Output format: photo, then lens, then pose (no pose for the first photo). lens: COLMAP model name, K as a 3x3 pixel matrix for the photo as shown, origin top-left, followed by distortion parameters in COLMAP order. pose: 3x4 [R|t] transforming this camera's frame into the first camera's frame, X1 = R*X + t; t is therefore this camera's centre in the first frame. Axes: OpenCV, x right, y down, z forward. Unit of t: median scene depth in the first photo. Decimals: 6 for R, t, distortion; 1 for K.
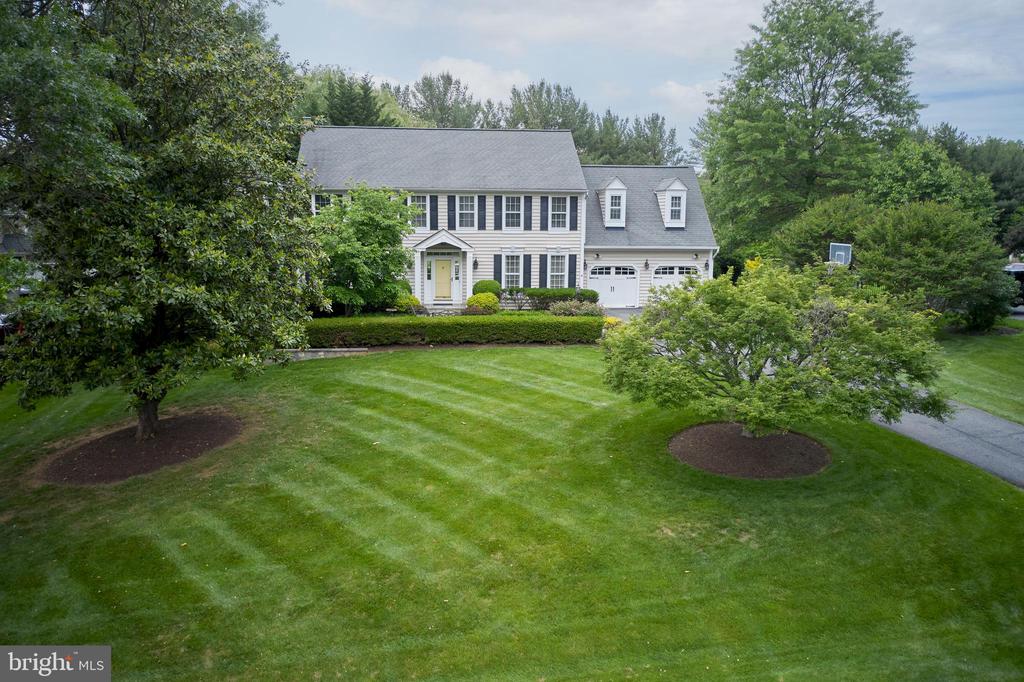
lens RADIAL K [[815.8, 0, 512.0], [0, 815.8, 341.0], [0, 0, 1]] dist [-0.012166, 0.003218]
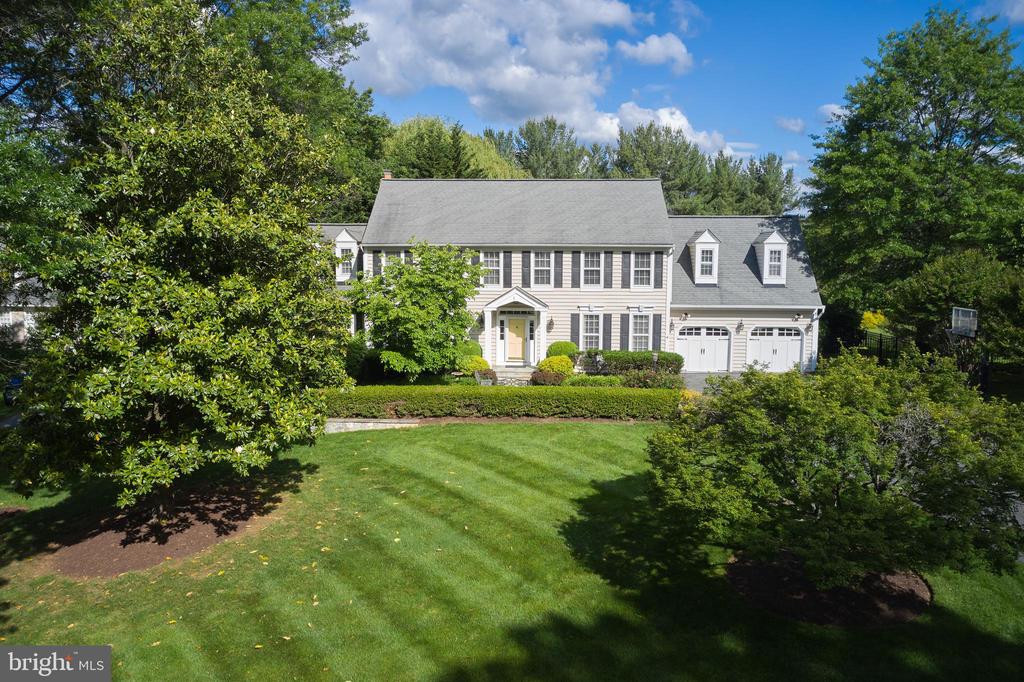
lens RADIAL K [[815.8, 0, 512.0], [0, 815.8, 341.0], [0, 0, 1]] dist [-0.012166, 0.003218]
pose [[0.988745, 0.013106, -0.149032, 0.050946], [-0.019825, 0.998848, -0.043689, -0.033206], [0.148288, 0.046152, 0.987867, 0.070811]]
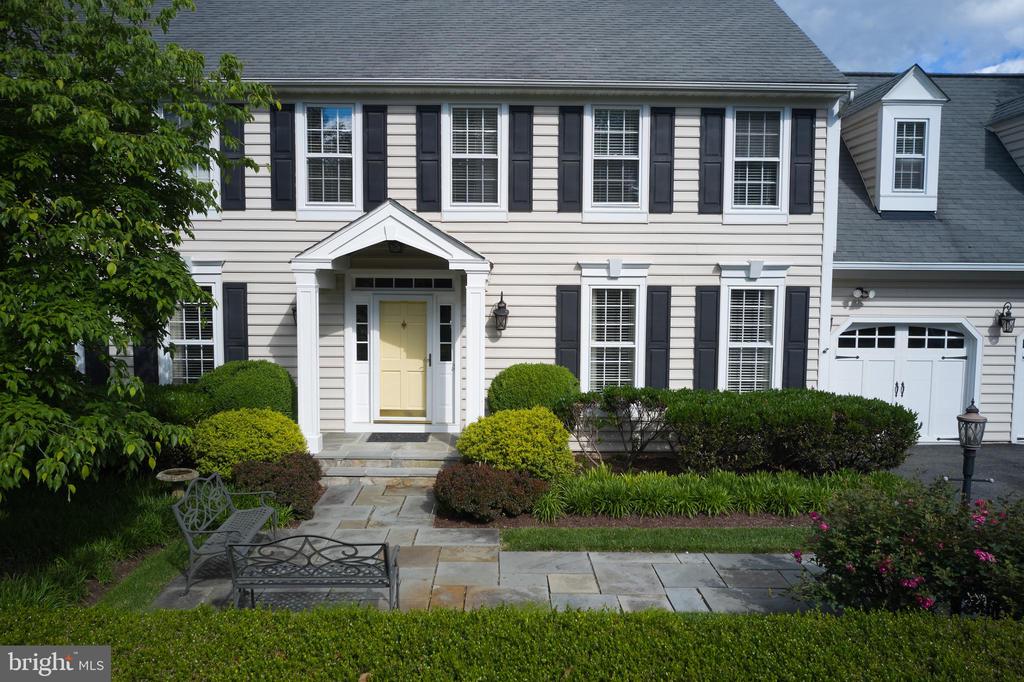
lens RADIAL K [[815.8, 0, 512.0], [0, 815.8, 341.0], [0, 0, 1]] dist [-0.012166, 0.003218]
pose [[0.995427, 0.005758, -0.095351, -0.008921], [-0.013170, 0.996922, -0.077287, -0.058944], [0.094612, 0.078189, 0.992439, 0.681909]]
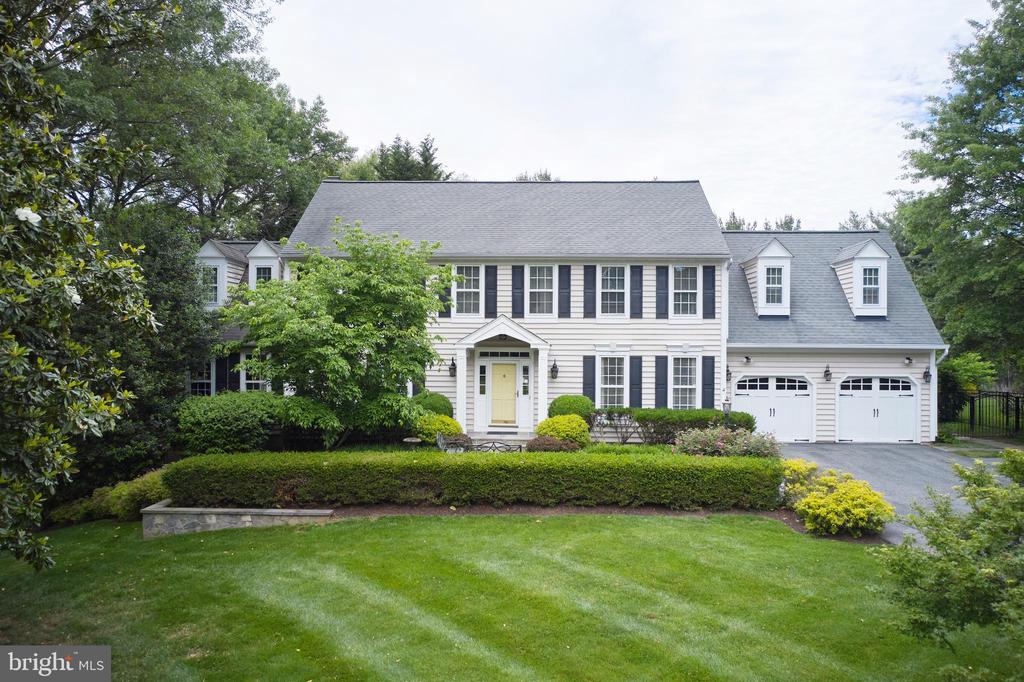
lens RADIAL K [[806.4, 0, 512.0], [0, 806.4, 341.0], [0, 0, 1]] dist [-0.015101, -0.001270]
pose [[0.990332, -0.002916, -0.138685, 0.010498], [-0.019876, 0.986480, -0.162674, -0.013496], [0.137284, 0.163857, 0.976885, 0.375853]]
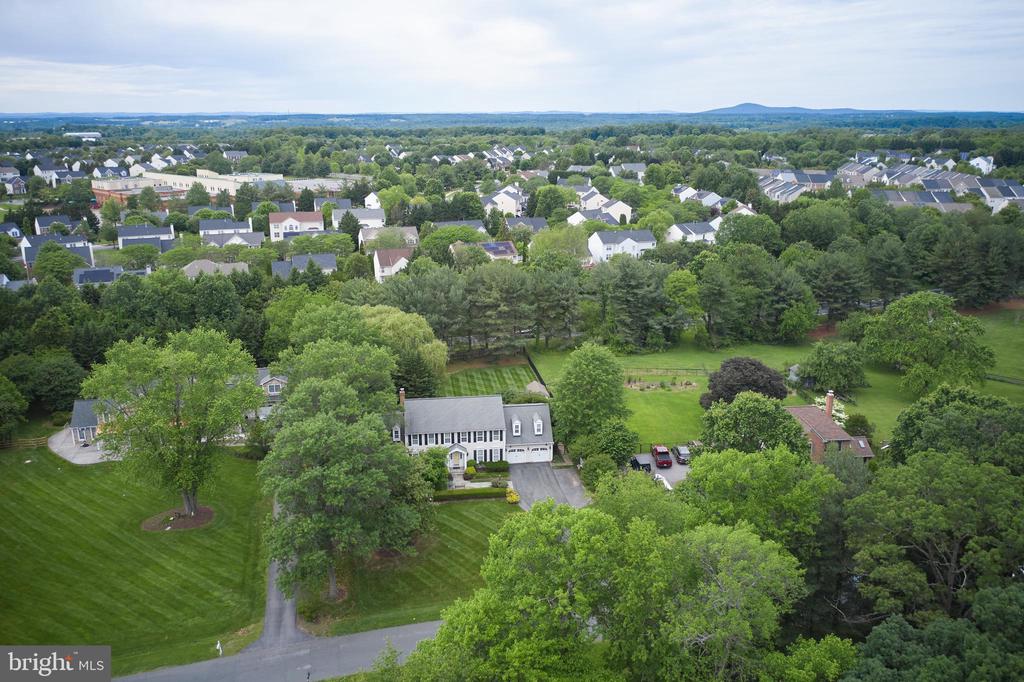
lens RADIAL K [[815.8, 0, 512.0], [0, 815.8, 341.0], [0, 0, 1]] dist [-0.012166, 0.003218]
pose [[0.999720, -0.015863, 0.017586, 0.069529], [0.013645, 0.992707, 0.119777, -0.847179], [-0.019357, -0.119504, 0.992645, -1.853789]]
